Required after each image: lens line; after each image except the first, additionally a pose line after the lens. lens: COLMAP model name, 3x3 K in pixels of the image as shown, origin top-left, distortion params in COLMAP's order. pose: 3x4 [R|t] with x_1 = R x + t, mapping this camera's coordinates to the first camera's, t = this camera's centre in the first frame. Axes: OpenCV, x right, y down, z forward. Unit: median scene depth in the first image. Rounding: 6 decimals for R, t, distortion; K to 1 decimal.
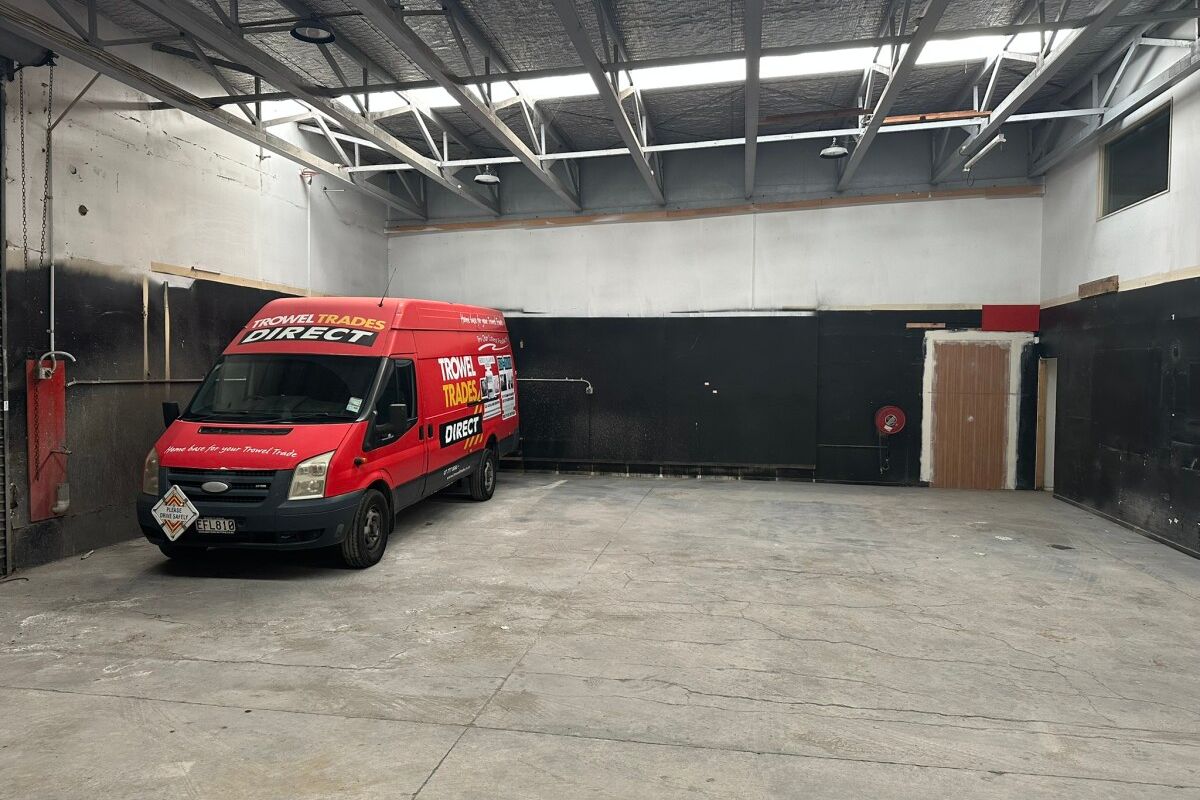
lens RADIAL K [[840.5, 0, 600.0], [0, 840.5, 400.0], [0, 0, 1]] dist [0.098624, -0.132551]
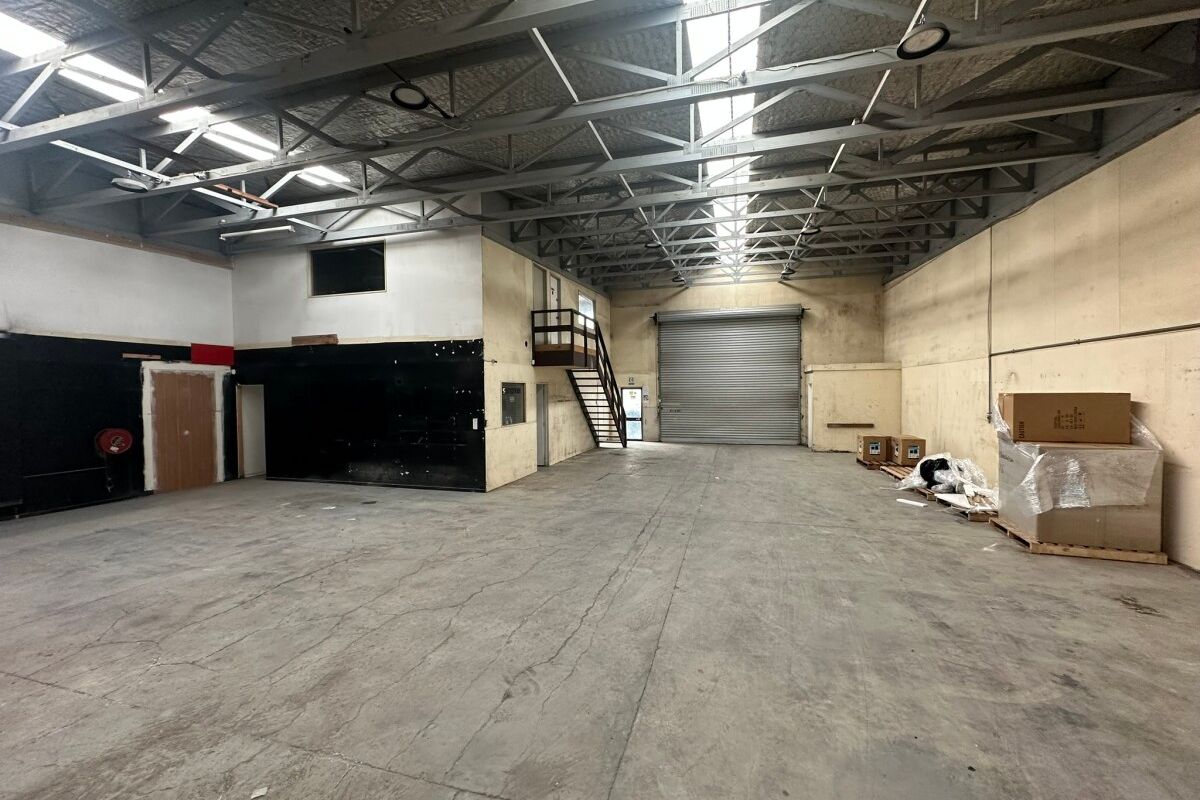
lens RADIAL K [[481.9, 0, 600.0], [0, 481.9, 400.0], [0, 0, 1]] dist [0.002749, 0.000212]
pose [[0.103986, -0.032988, 0.994032, -0.291072], [0.049548, 0.998381, 0.027950, -0.022409], [-0.993344, 0.046346, 0.105452, 0.441548]]
